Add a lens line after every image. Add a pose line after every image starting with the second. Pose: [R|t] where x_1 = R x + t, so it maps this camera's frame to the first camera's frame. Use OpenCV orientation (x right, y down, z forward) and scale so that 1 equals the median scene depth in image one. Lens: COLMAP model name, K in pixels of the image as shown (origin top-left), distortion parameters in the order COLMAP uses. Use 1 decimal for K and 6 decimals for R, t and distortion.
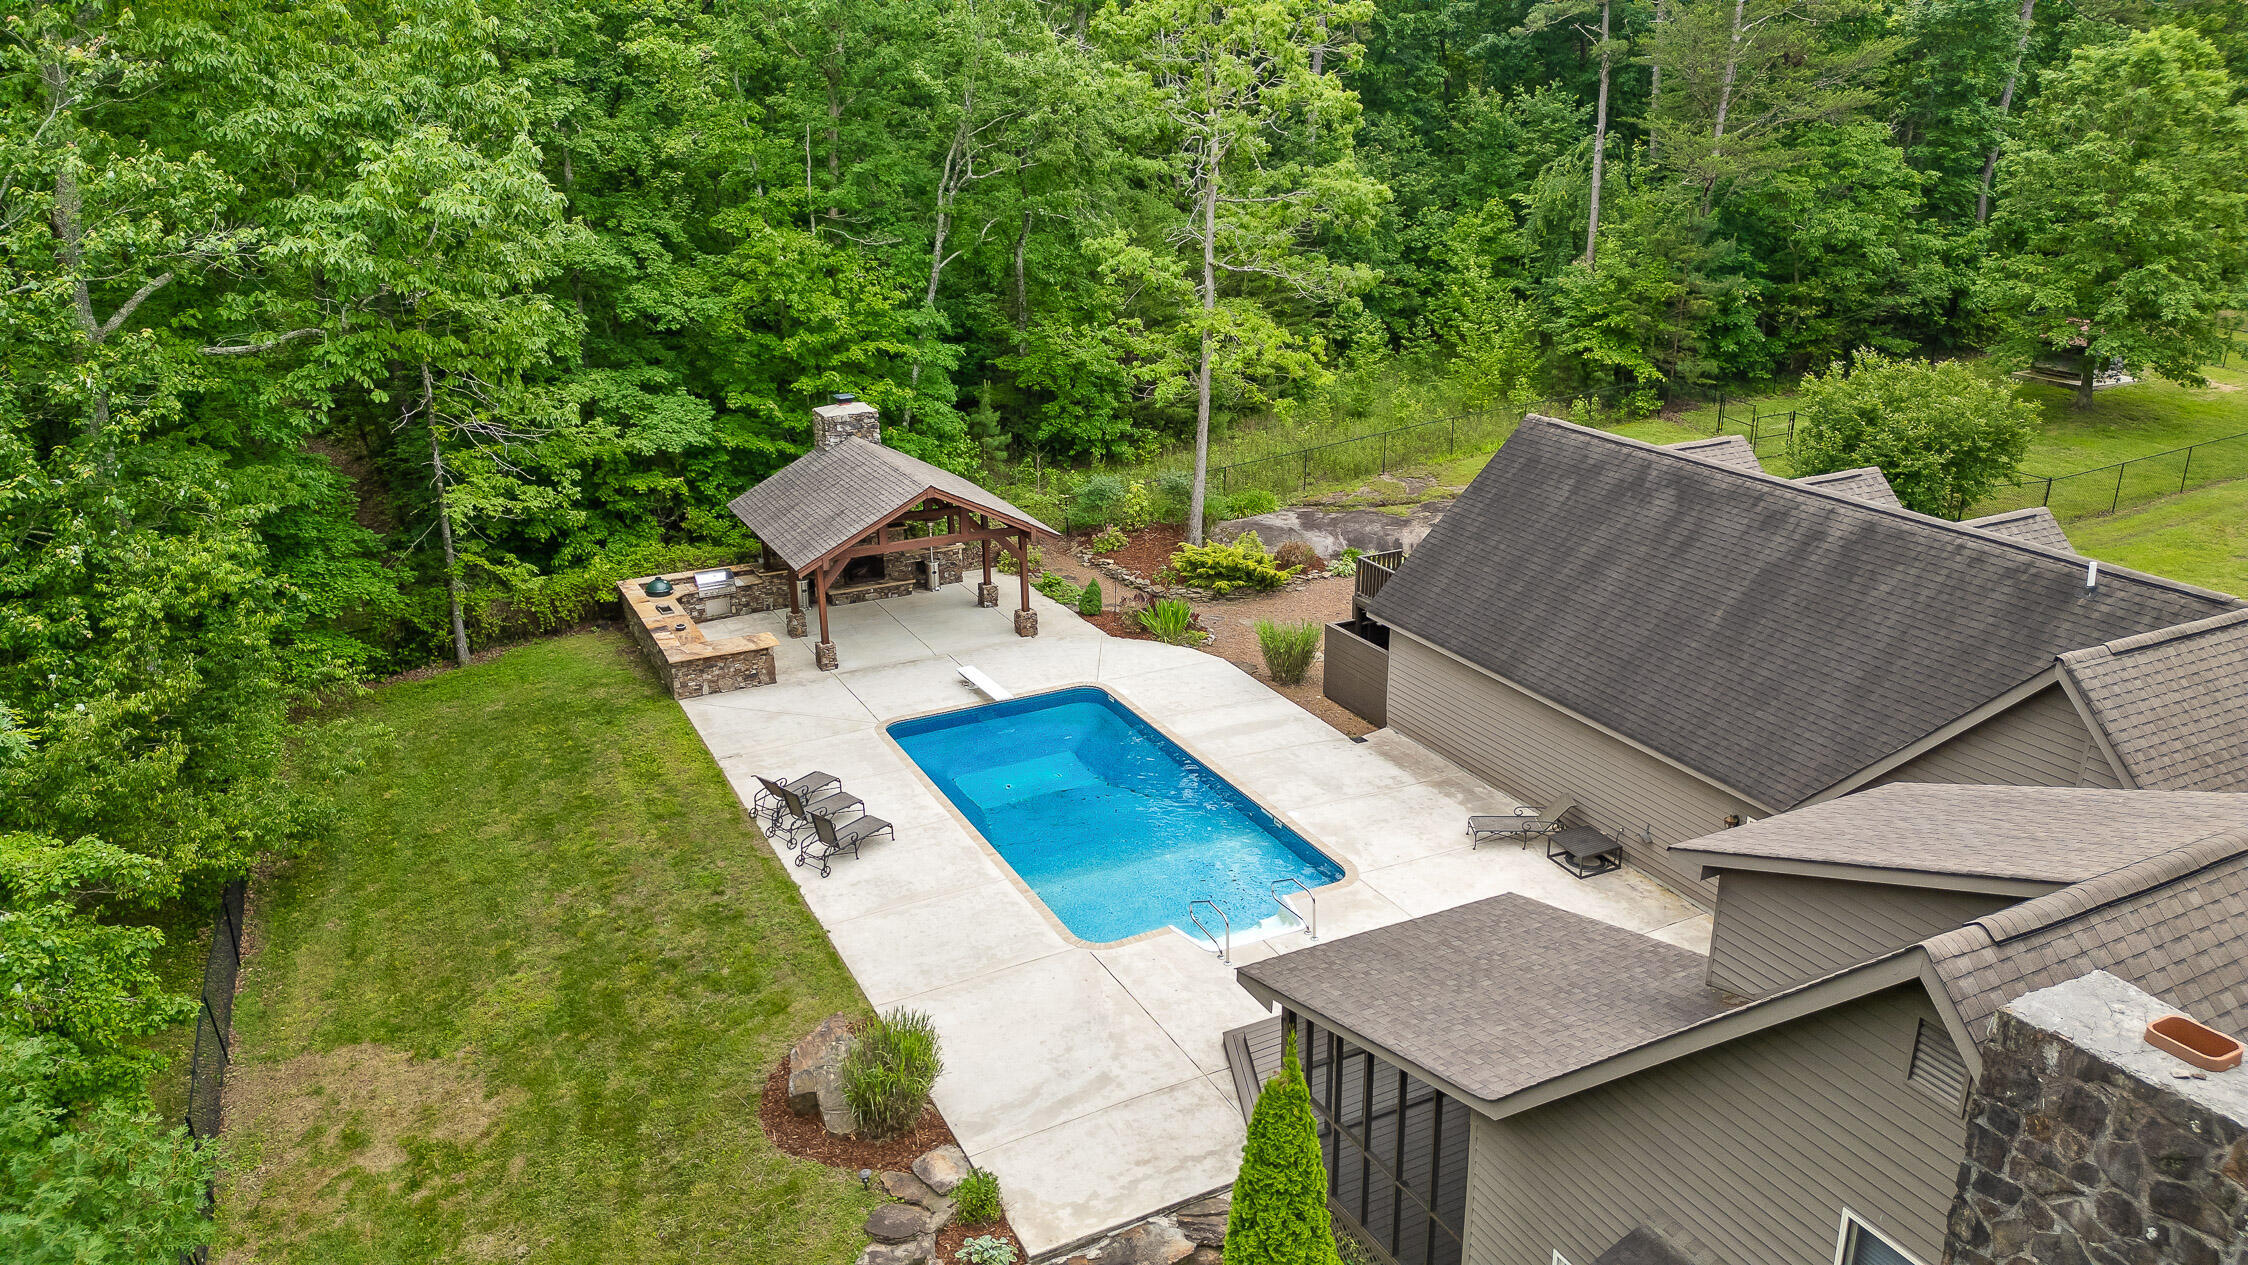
lens RADIAL K [[1556.3, 0, 1130.1], [0, 1556.3, 650.5], [0, 0, 1]] dist [0.074790, -0.001559]
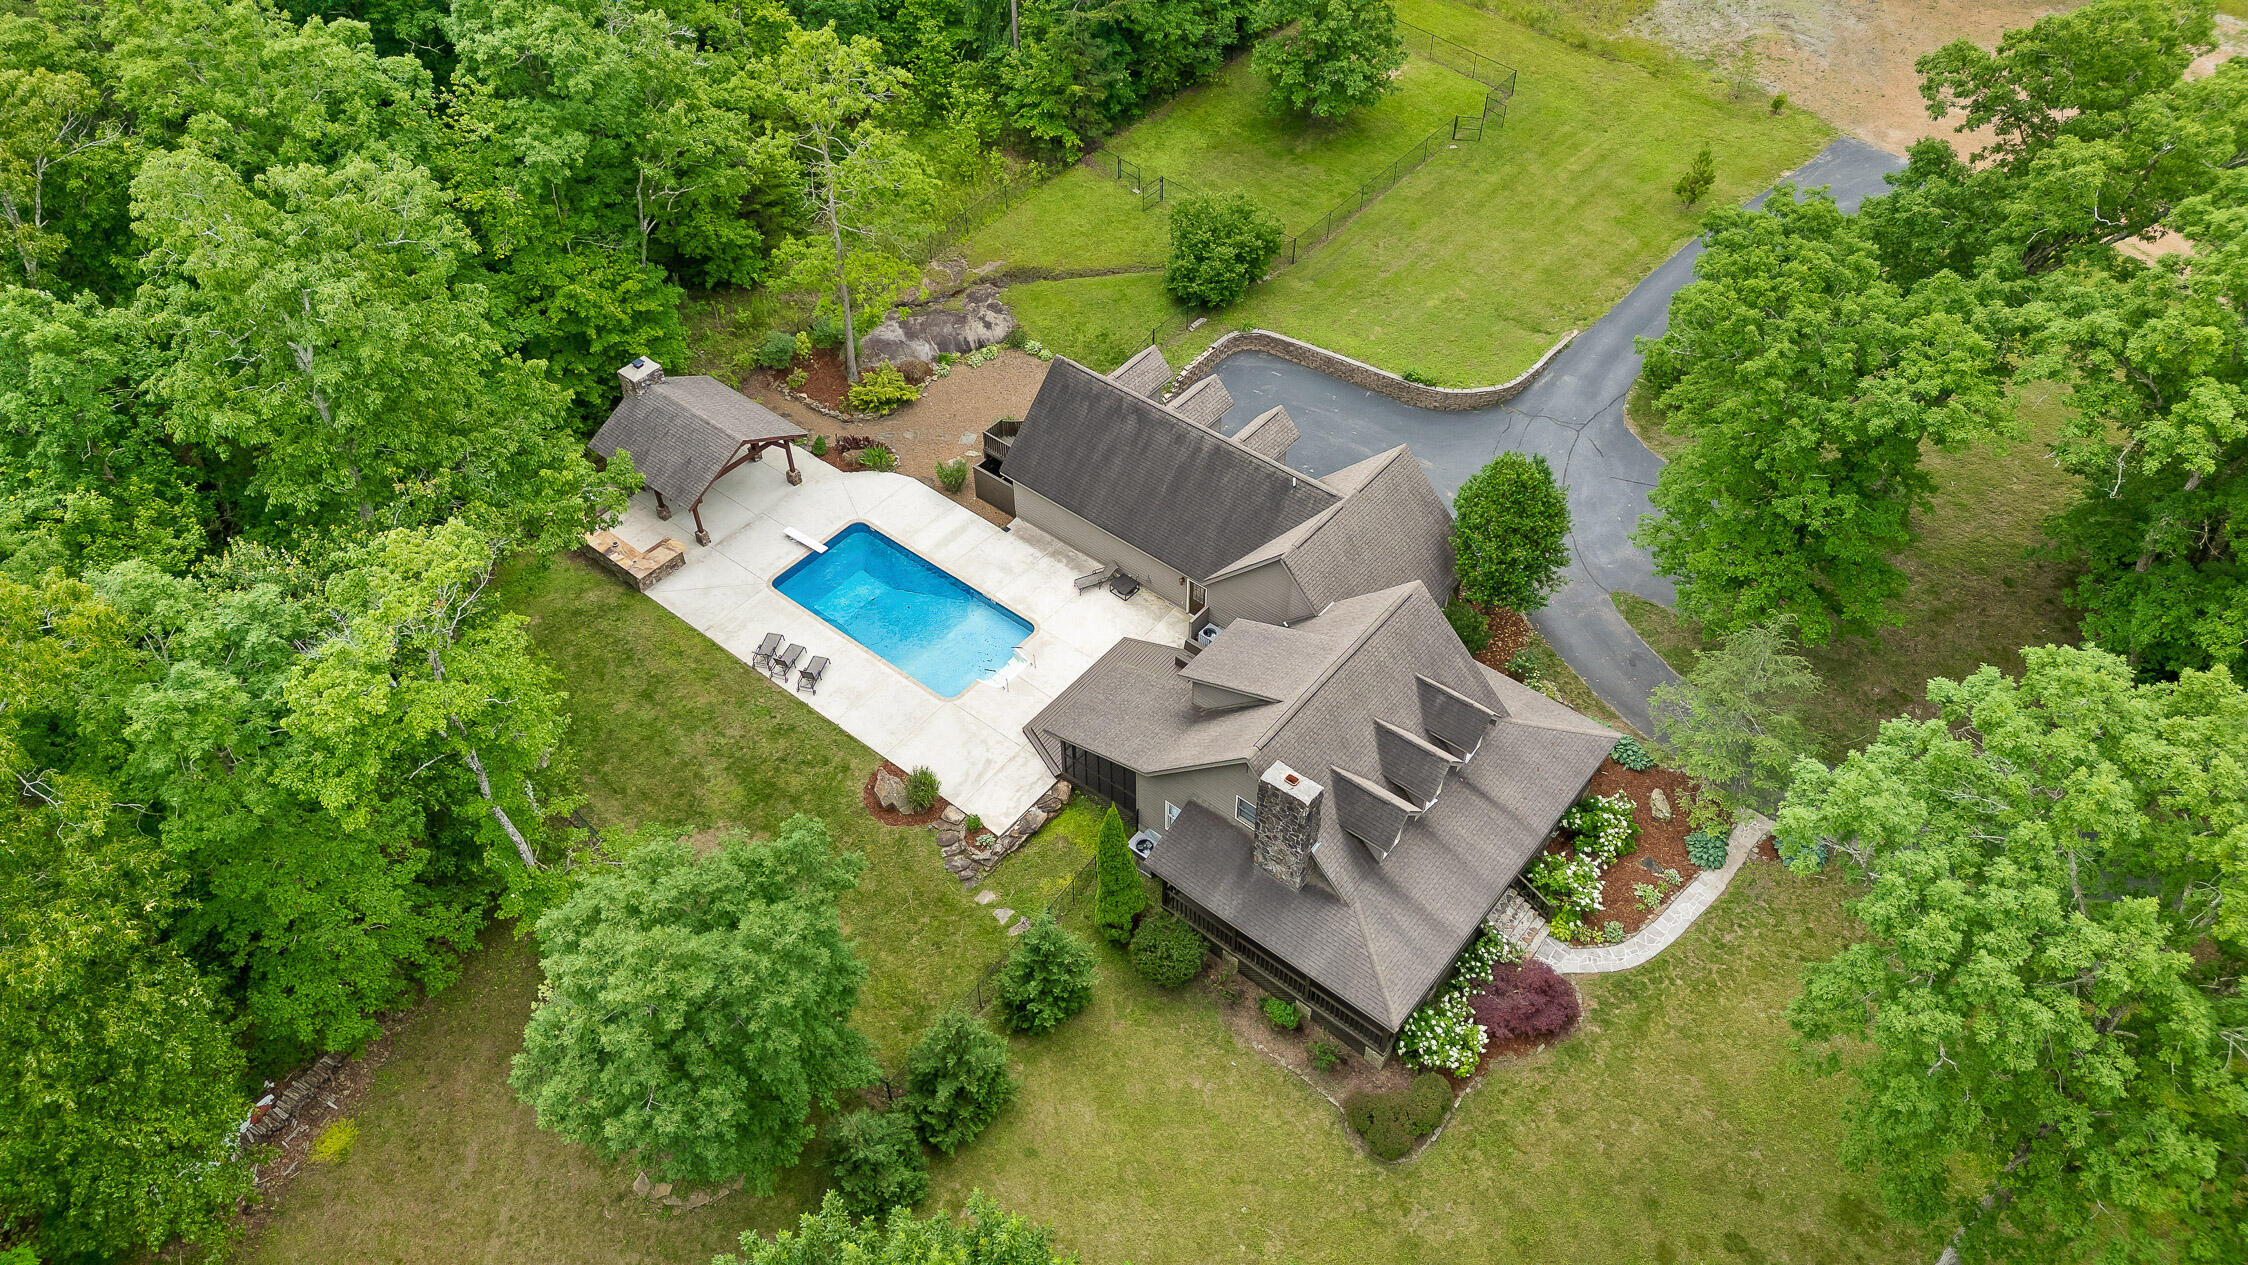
lens RADIAL K [[1556.3, 0, 1130.1], [0, 1556.3, 650.5], [0, 0, 1]] dist [0.074790, -0.001559]
pose [[0.914092, -0.293441, 0.279871, -0.286138], [0.137266, 0.873345, 0.467361, -0.651999], [-0.381567, -0.388795, 0.838597, -0.741757]]
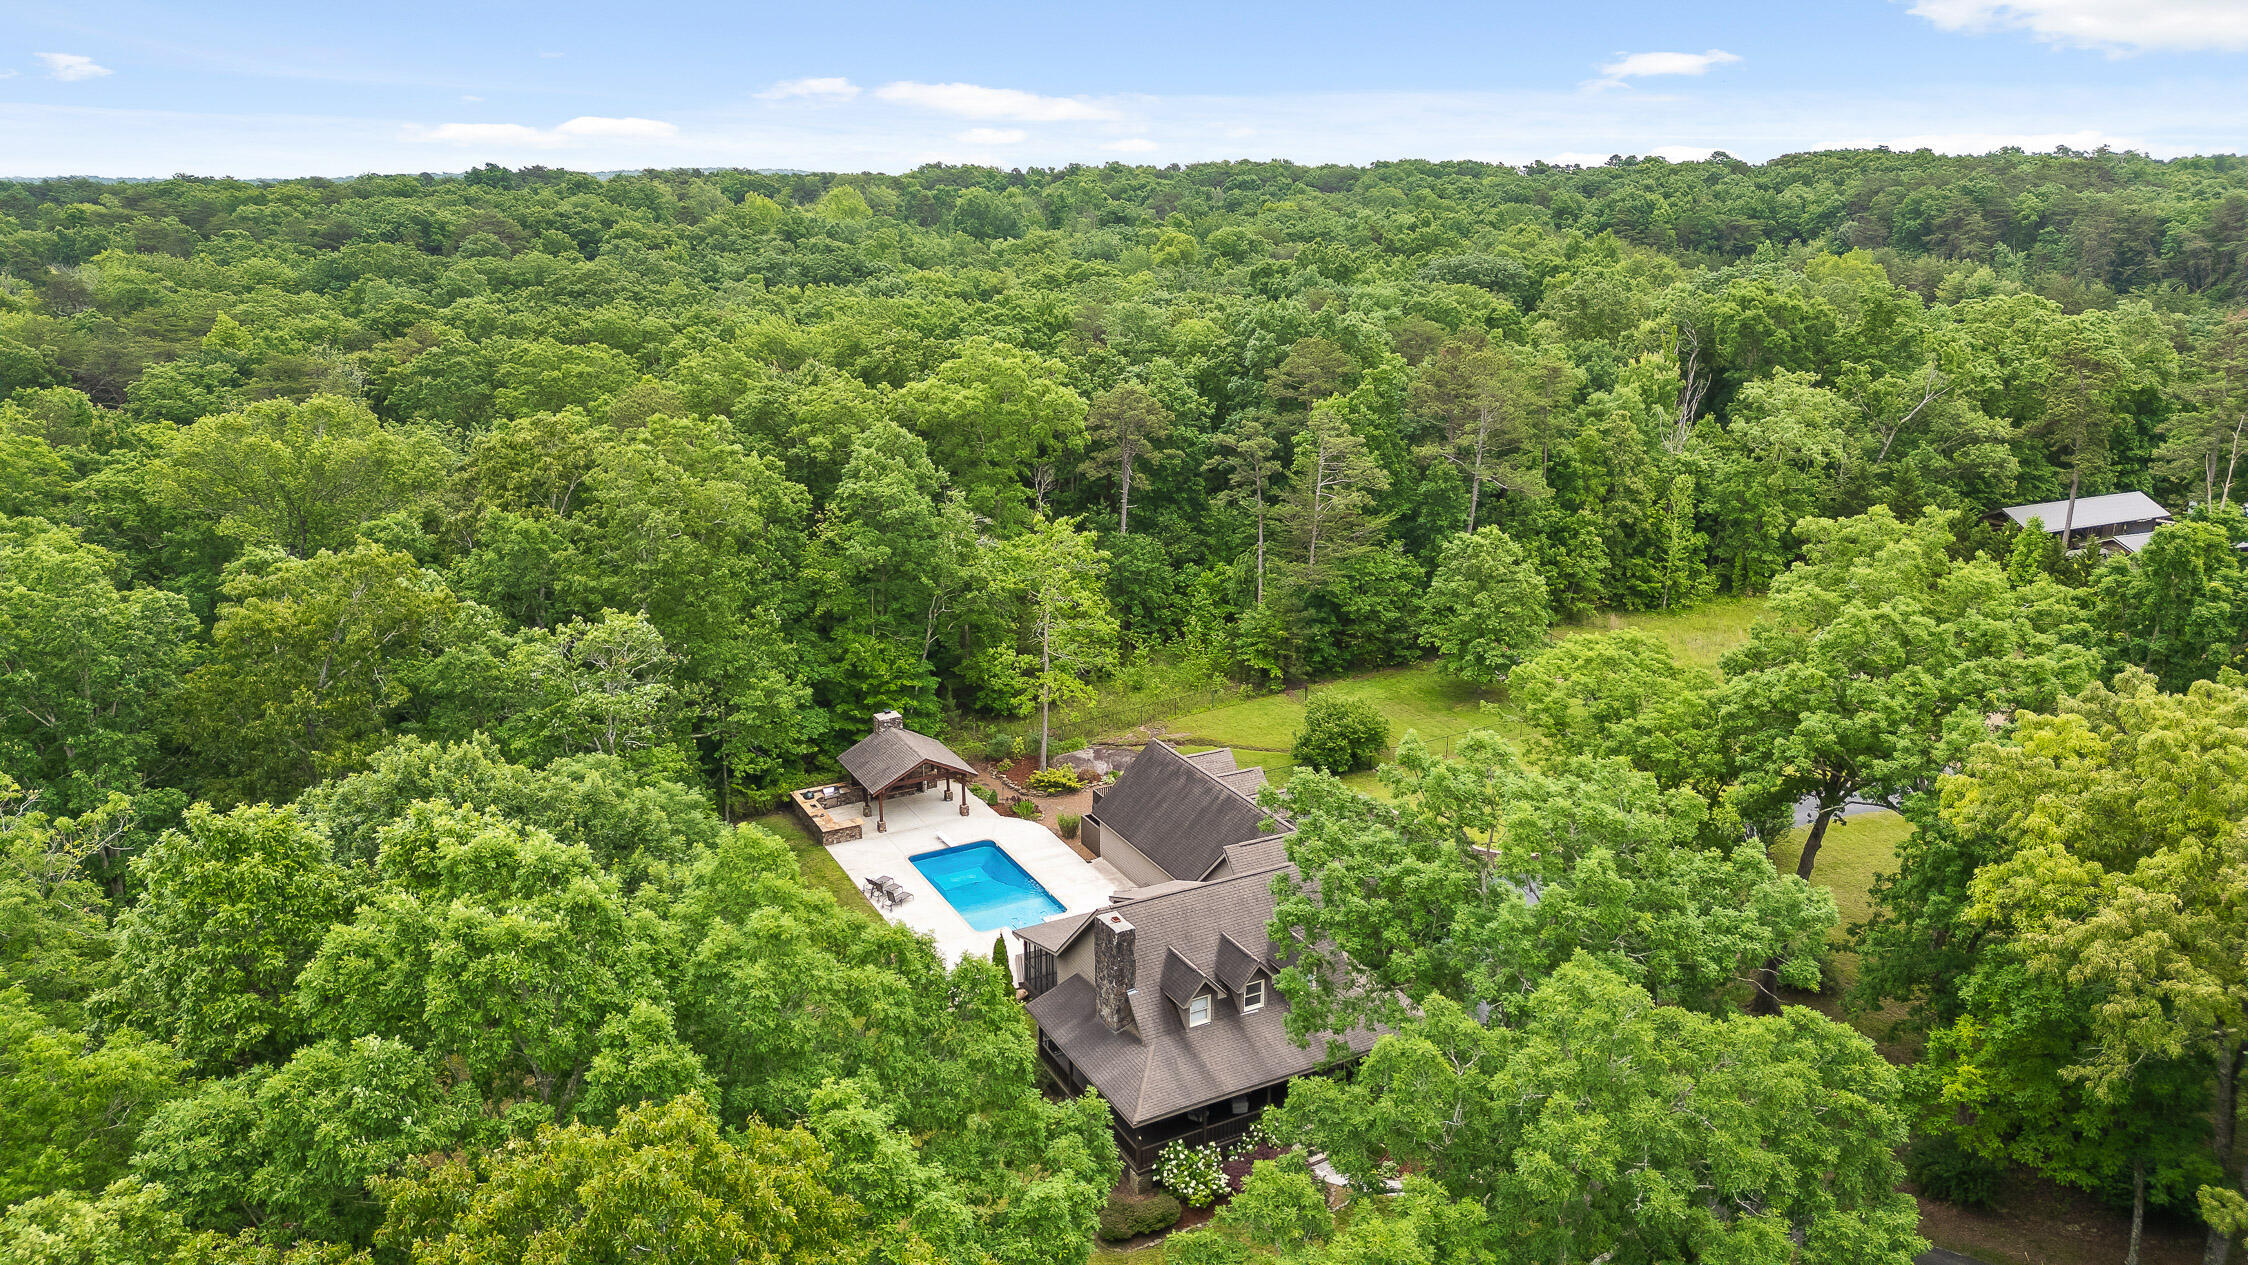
lens RADIAL K [[1569.6, 0, 1124.0], [0, 1569.6, 632.5], [0, 0, 1]] dist [0.203571, -0.000288]
pose [[0.999840, 0.004817, 0.017200, 0.140556], [-0.003731, 0.998028, -0.062653, -0.144864], [-0.017468, 0.062579, 0.997887, -1.494237]]
